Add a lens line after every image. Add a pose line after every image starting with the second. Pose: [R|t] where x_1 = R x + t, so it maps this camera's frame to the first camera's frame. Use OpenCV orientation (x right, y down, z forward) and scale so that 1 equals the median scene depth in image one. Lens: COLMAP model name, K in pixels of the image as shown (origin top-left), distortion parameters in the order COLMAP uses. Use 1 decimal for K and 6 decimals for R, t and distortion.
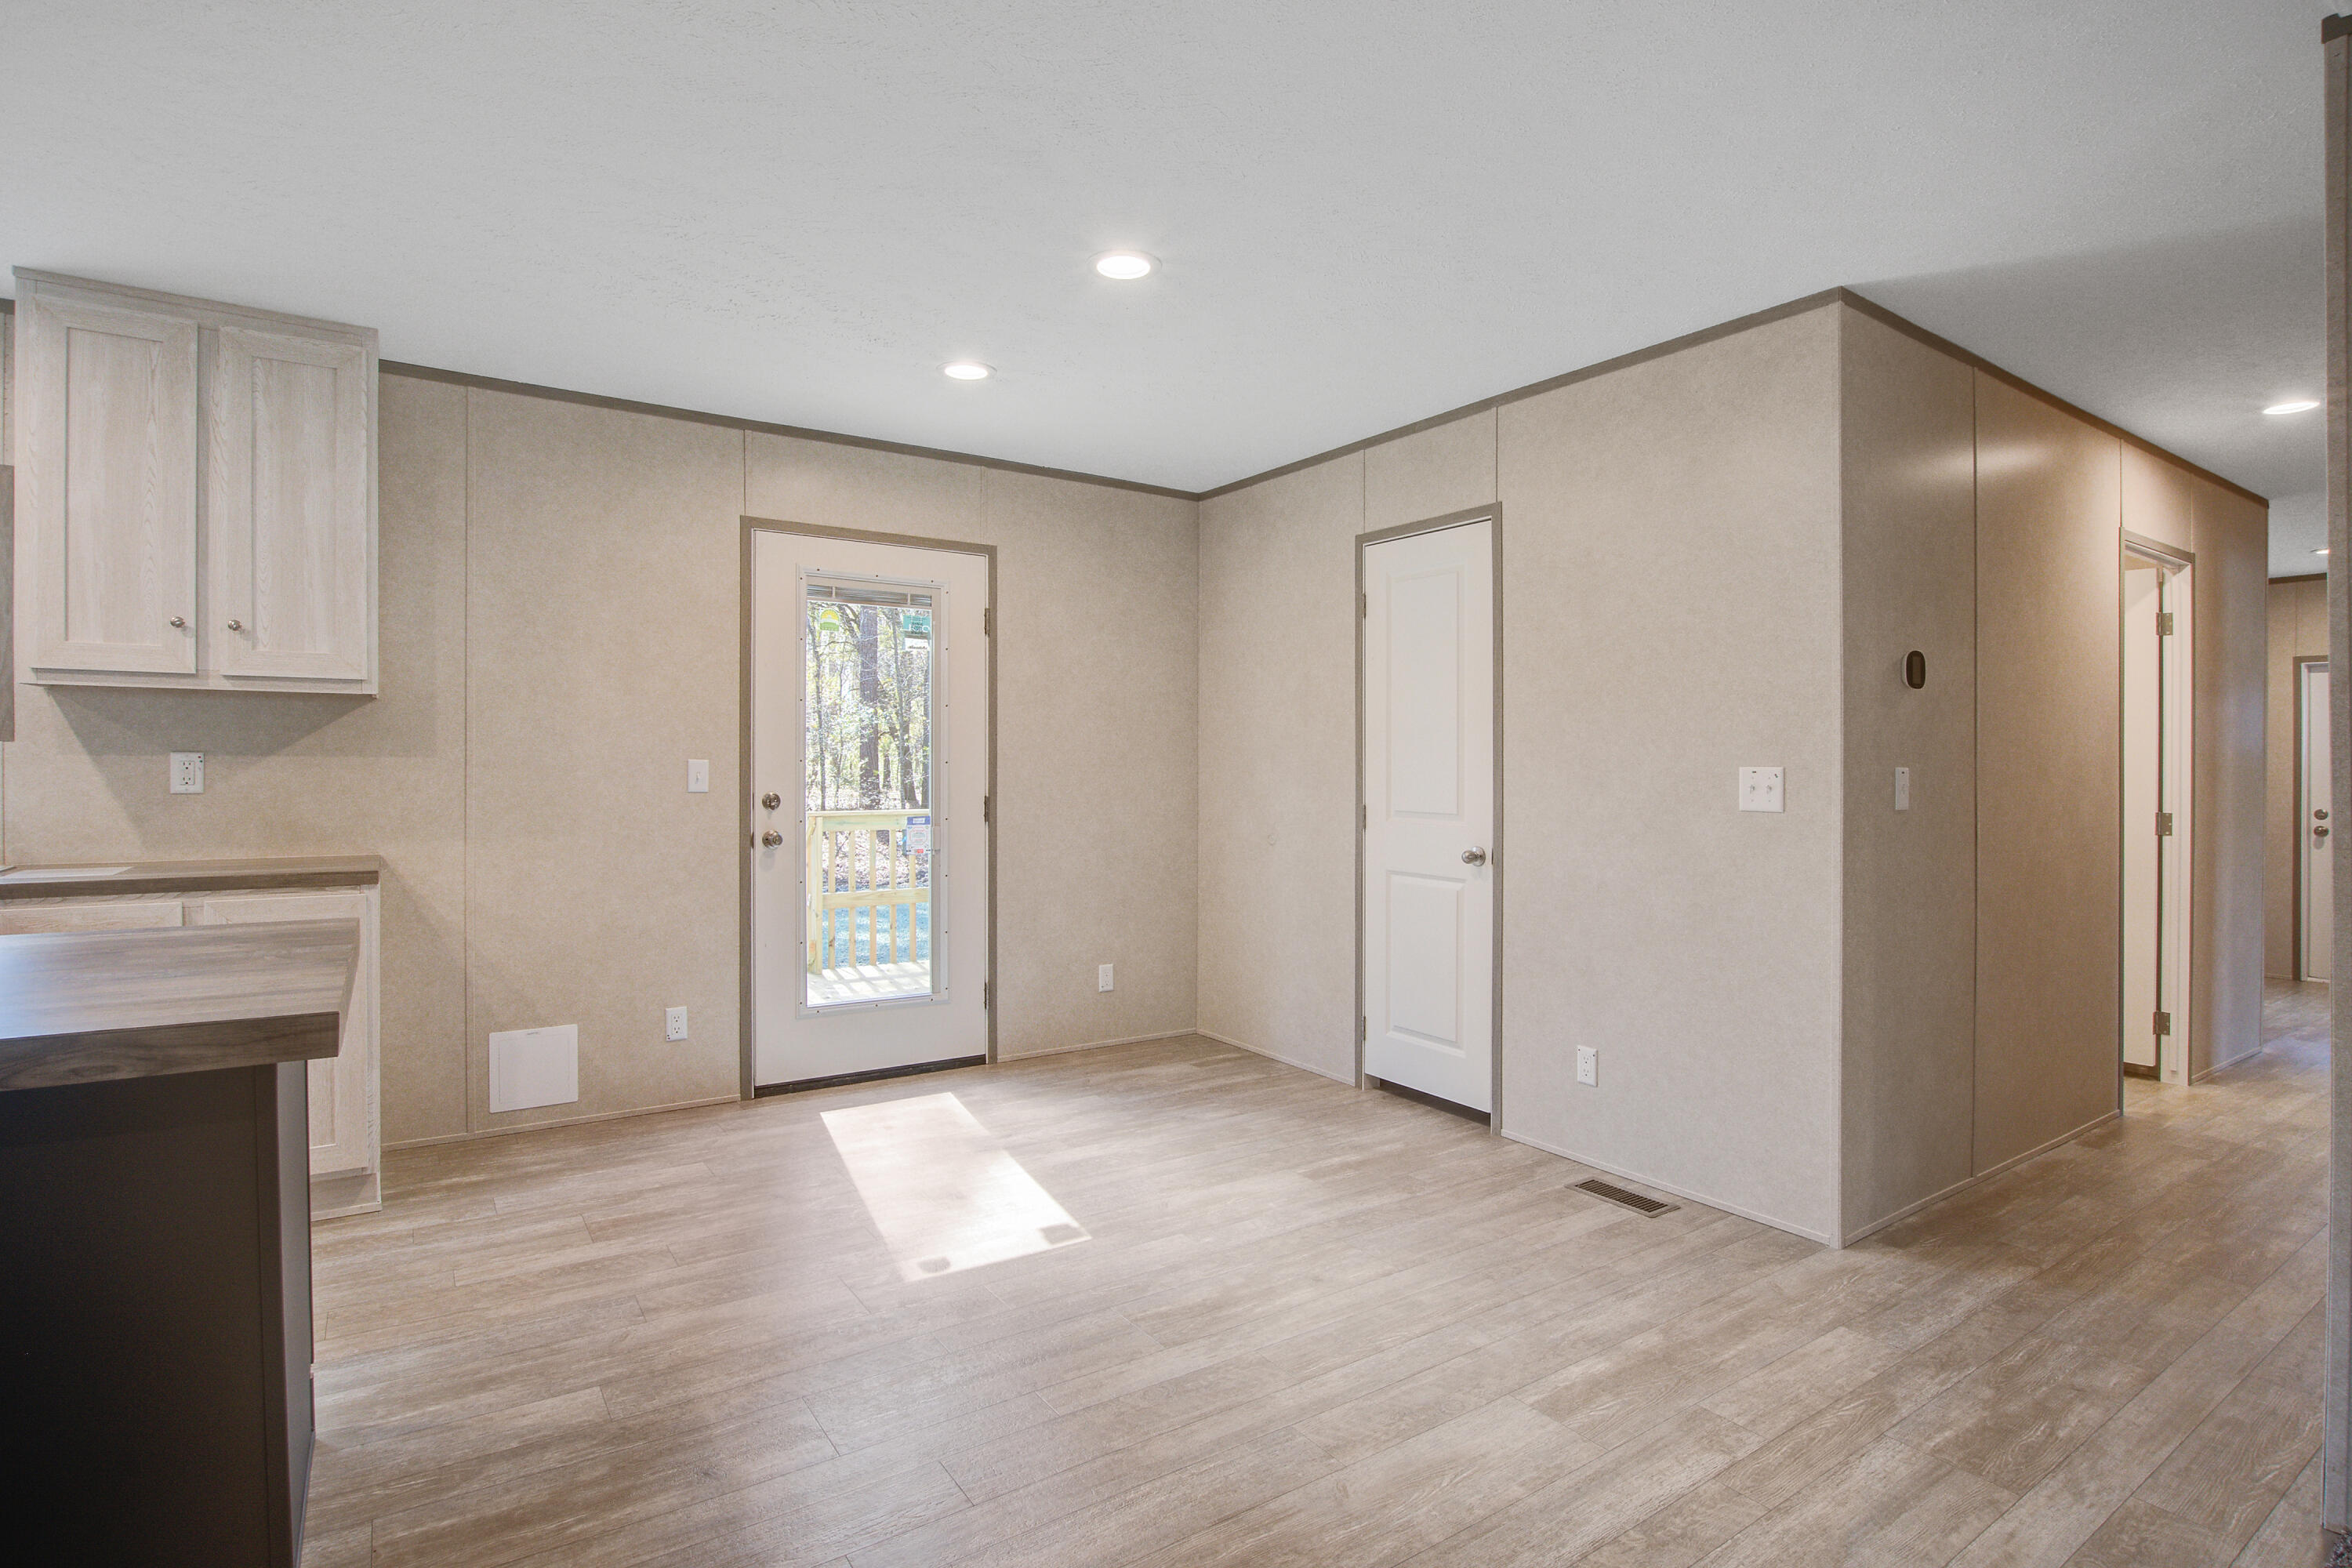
lens RADIAL K [[1164.9, 0, 1181.7], [0, 1164.9, 771.6], [0, 0, 1]] dist [-0.014487, -0.002409]
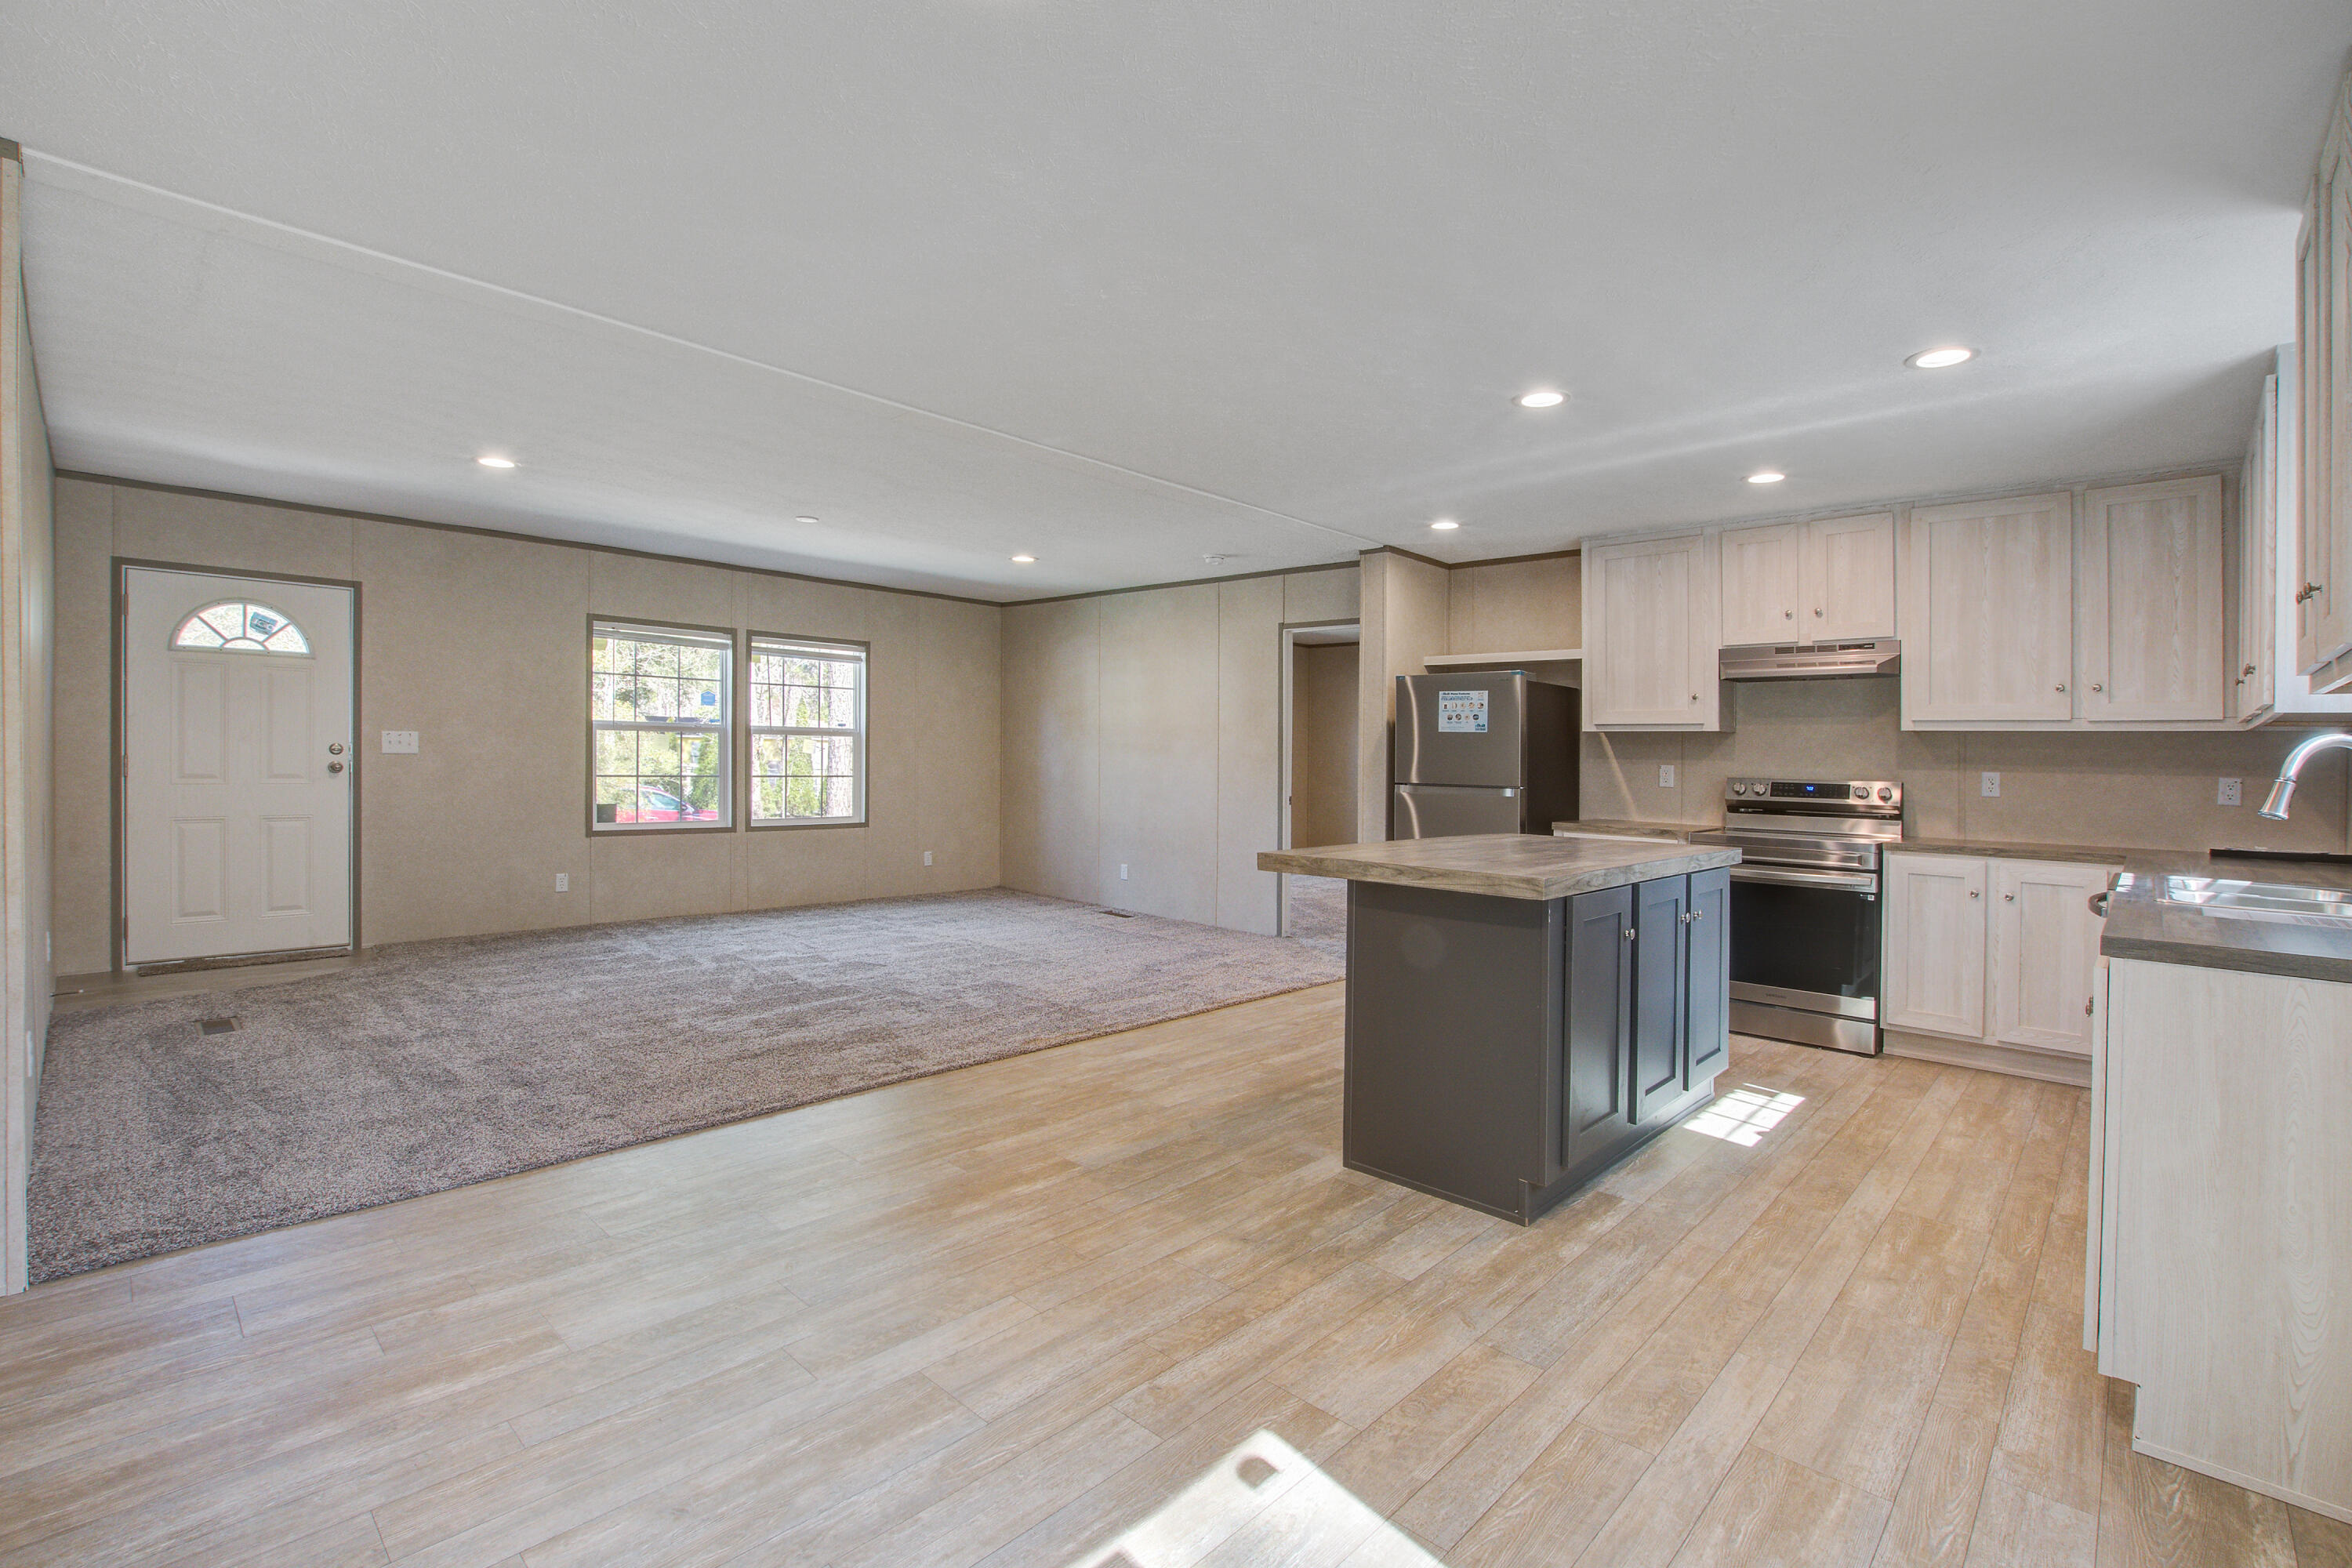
lens RADIAL K [[1034.1, 0, 1160.7], [0, 1034.1, 775.5], [0, 0, 1]] dist [-0.022156, 0.001368]
pose [[-0.979341, -0.027243, -0.200371, -0.023723], [-0.032805, 0.999162, 0.024490, -0.002955], [0.199536, 0.030557, -0.979414, 1.628999]]
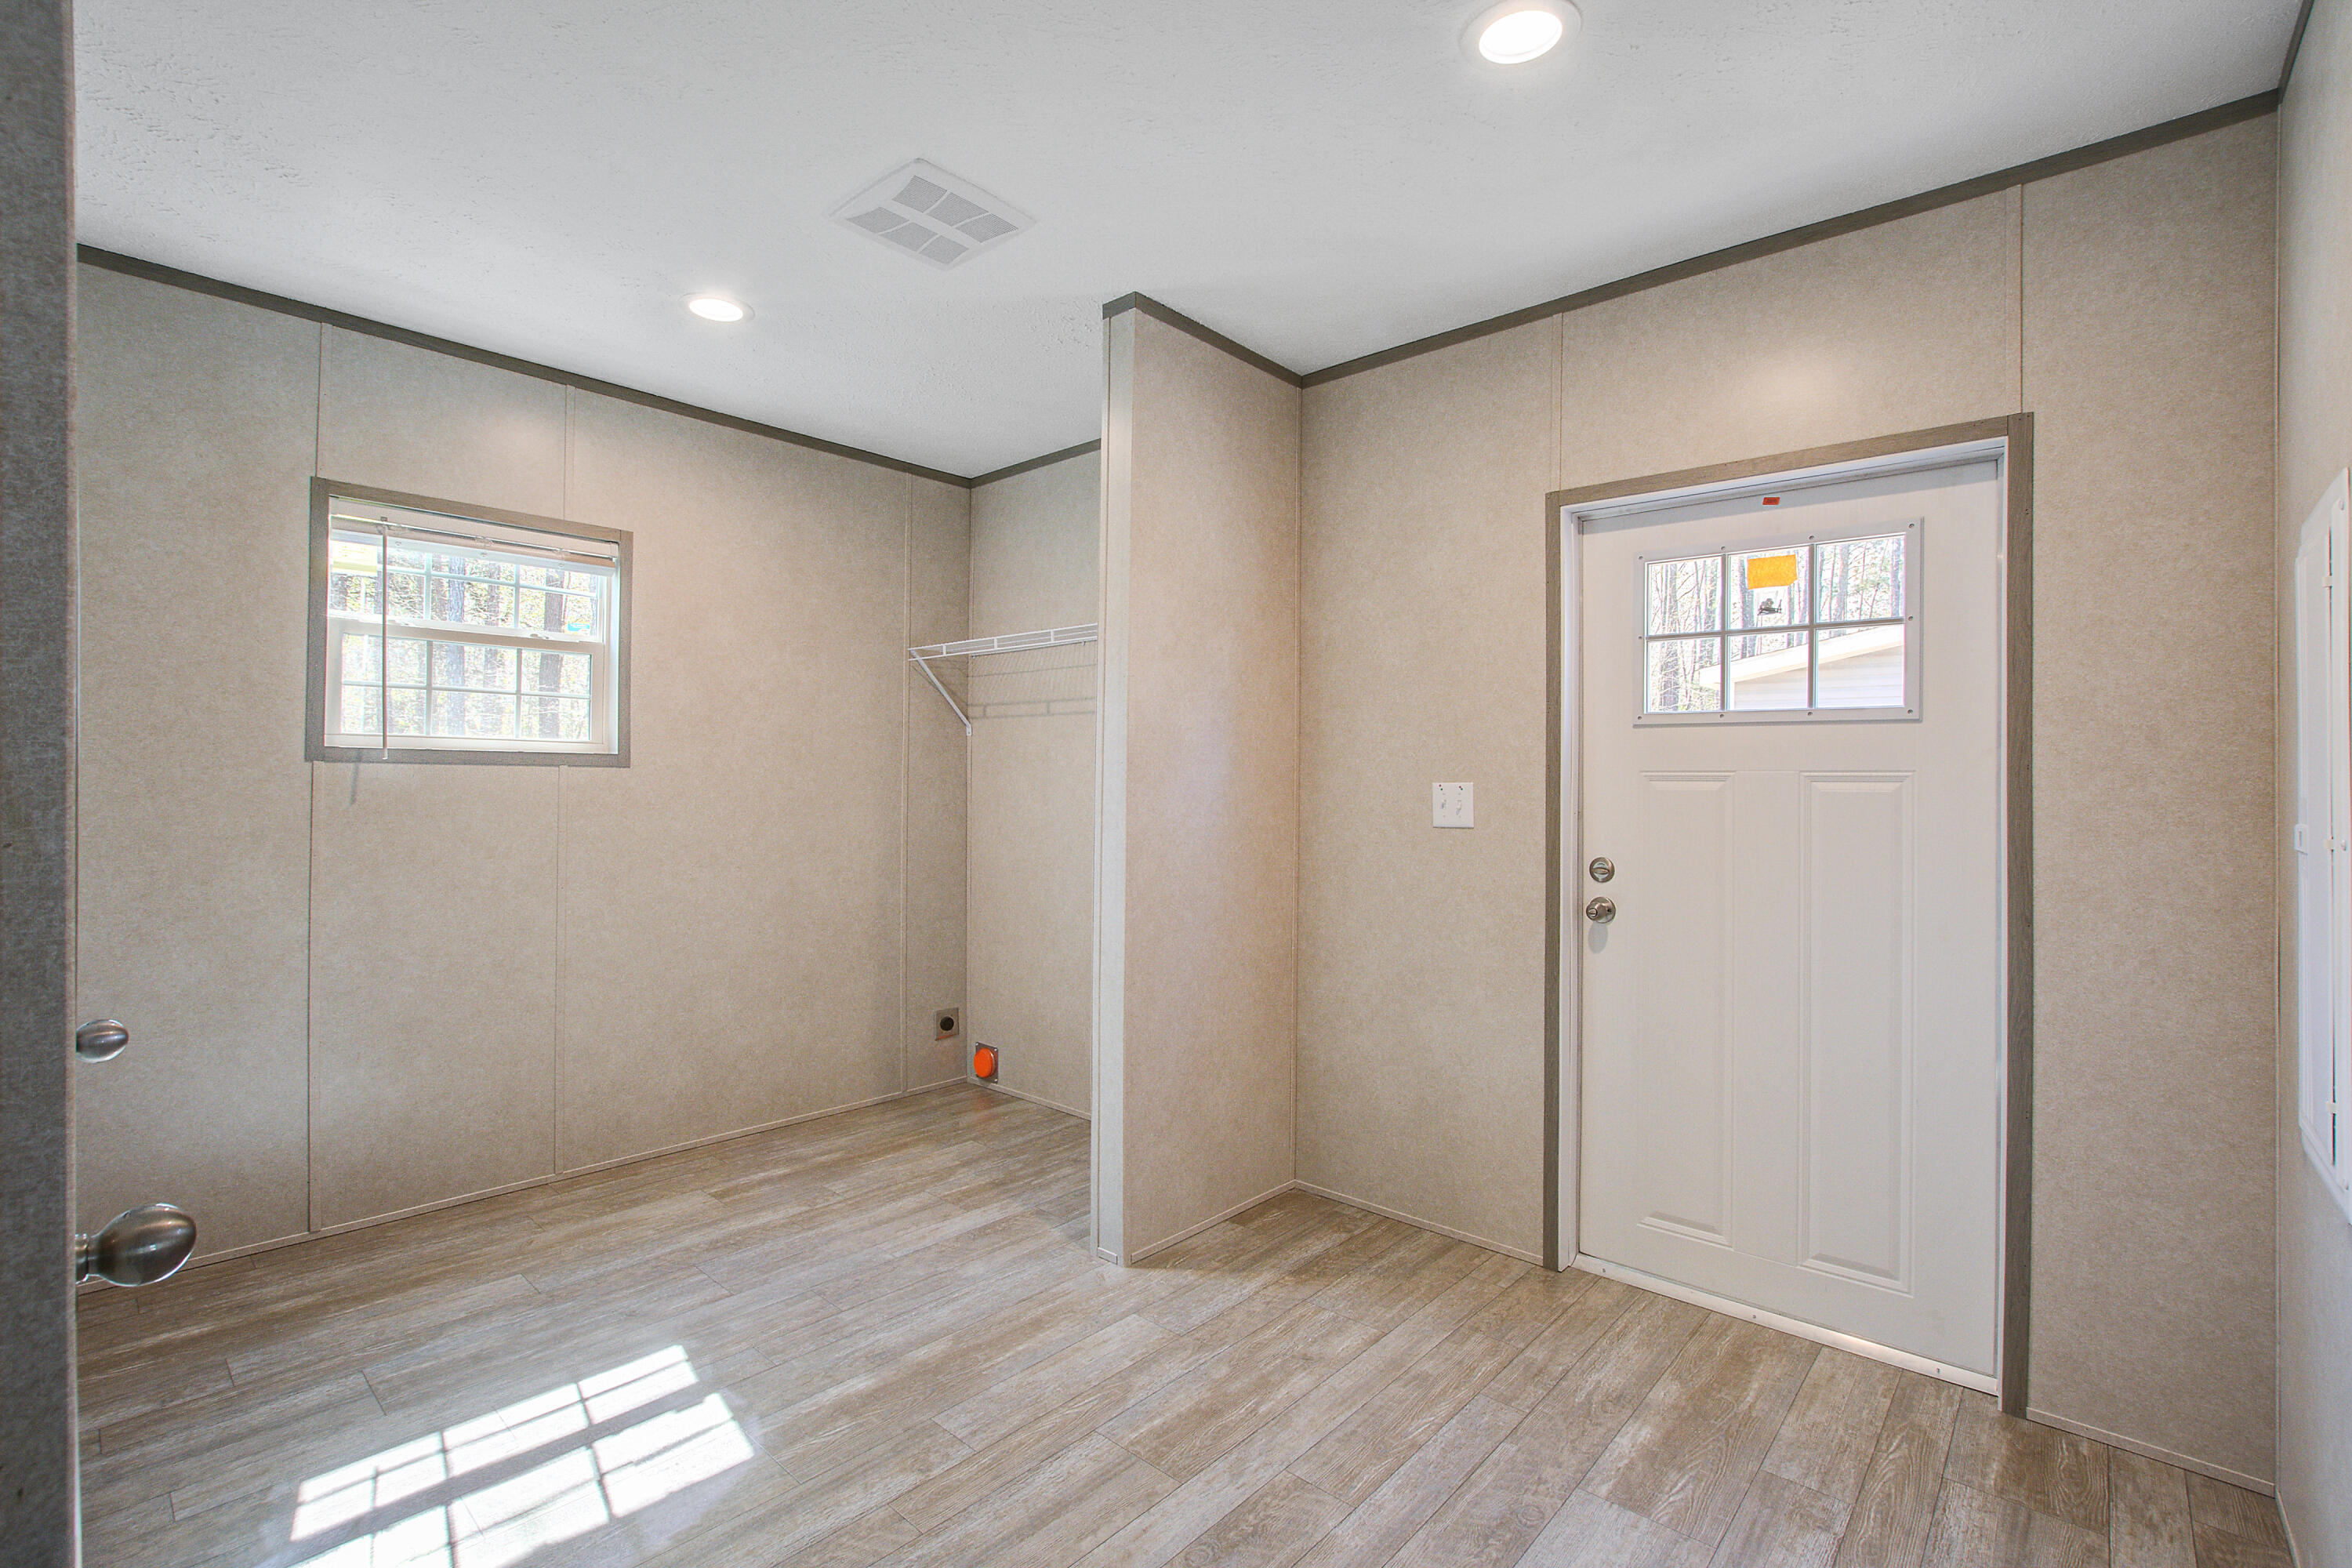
lens RADIAL K [[1034.1, 0, 1162.9], [0, 1034.1, 787.5], [0, 0, 1]] dist [-0.022156, 0.001368]
pose [[0.972958, 0.000908, 0.230982, -0.178032], [-0.000128, 0.999994, -0.003392, -0.001373], [-0.230984, 0.003271, 0.972952, 0.253467]]
